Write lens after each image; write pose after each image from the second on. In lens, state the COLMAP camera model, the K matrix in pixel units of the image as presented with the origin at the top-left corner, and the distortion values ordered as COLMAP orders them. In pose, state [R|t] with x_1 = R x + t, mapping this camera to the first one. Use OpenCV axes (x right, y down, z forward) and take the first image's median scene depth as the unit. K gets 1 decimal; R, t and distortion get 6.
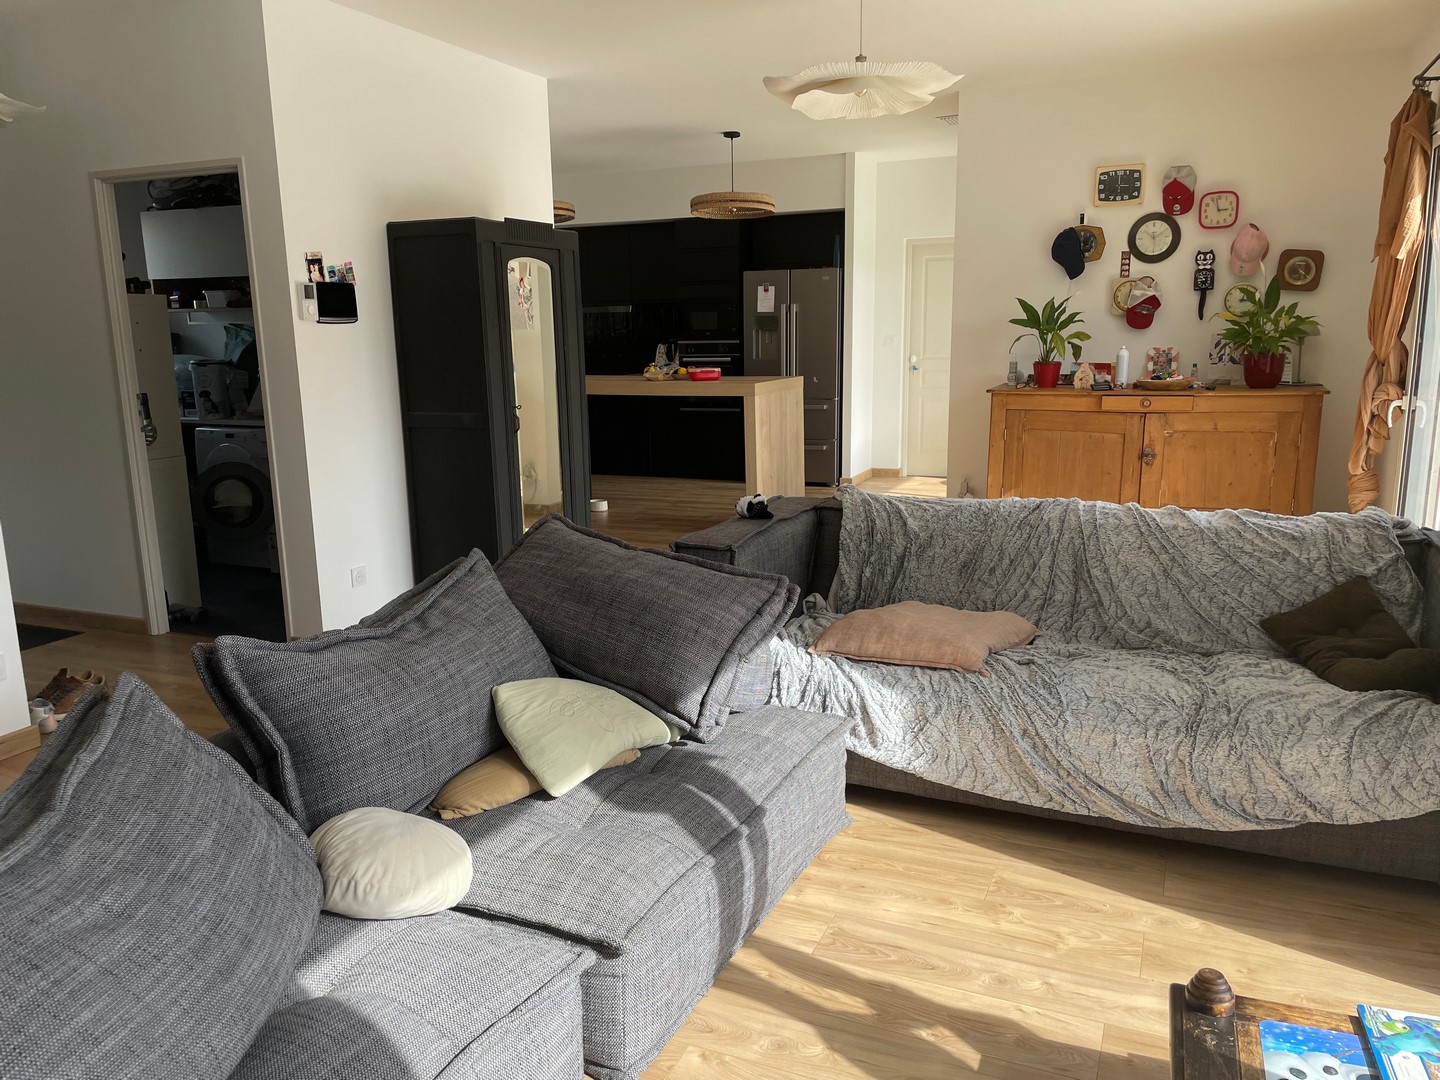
lens RADIAL K [[1087.8, 0, 722.0], [0, 1087.8, 541.6], [0, 0, 1]] dist [0.079233, -0.088688]
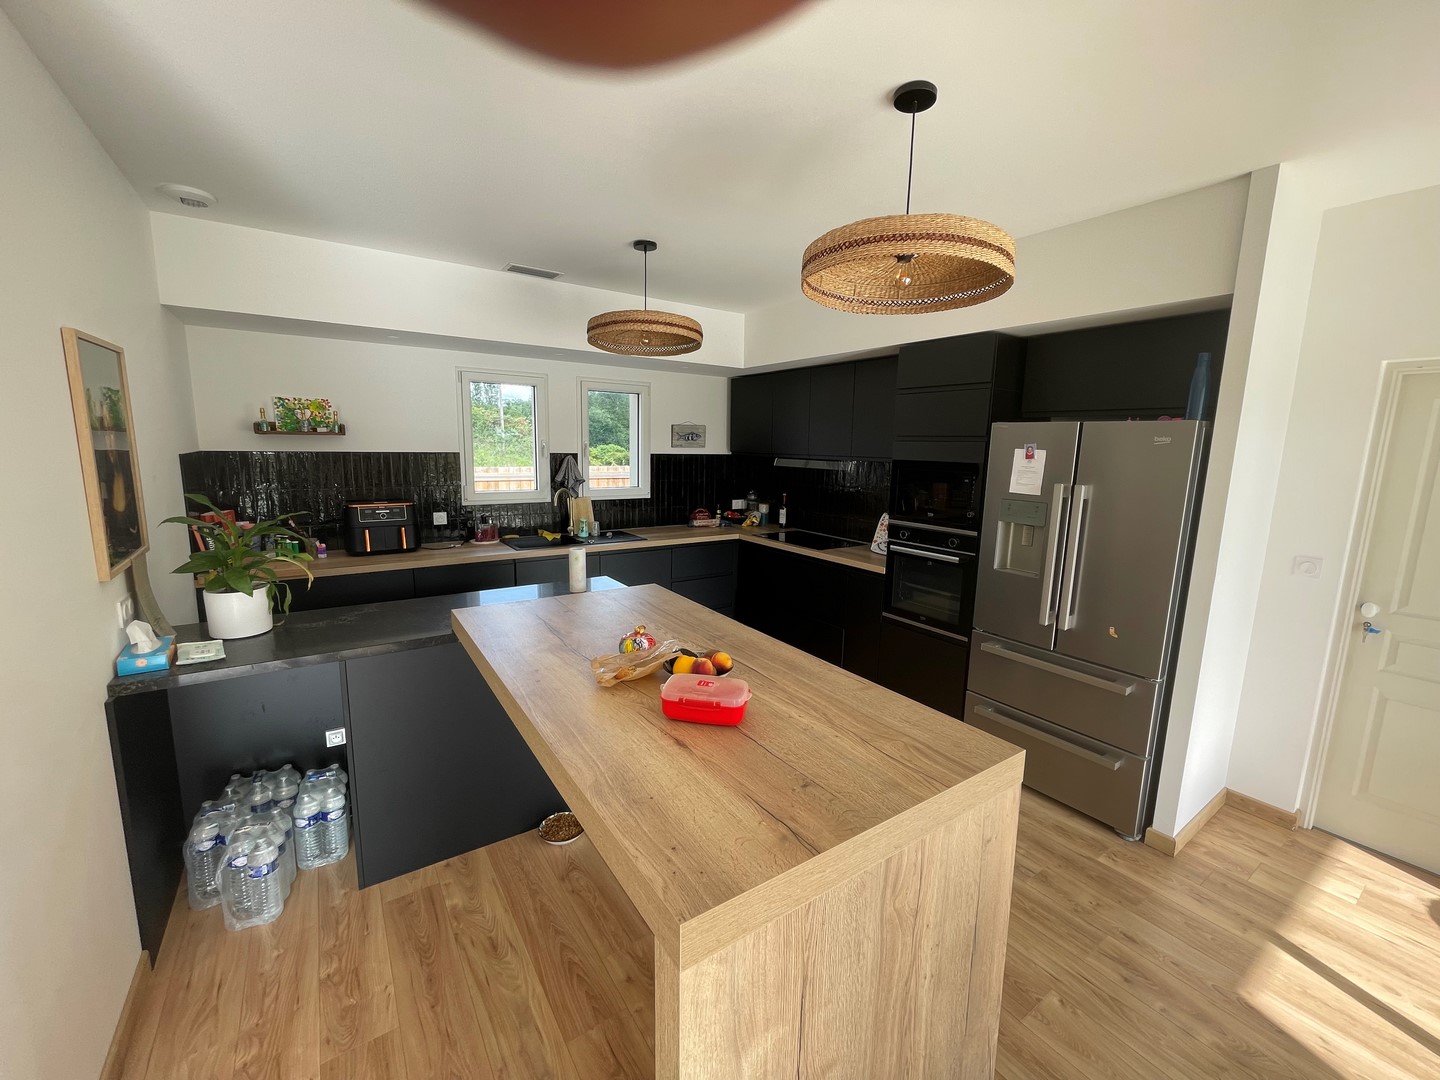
lens RADIAL K [[581.5, 0, 718.3], [0, 581.5, 534.8], [0, 0, 1]] dist [-0.001913, 0.000139]
pose [[0.847559, 0.115985, -0.517872, 0.093907], [-0.140204, 0.990093, -0.007714, -0.241439], [0.511846, 0.079146, 0.855423, 0.970493]]
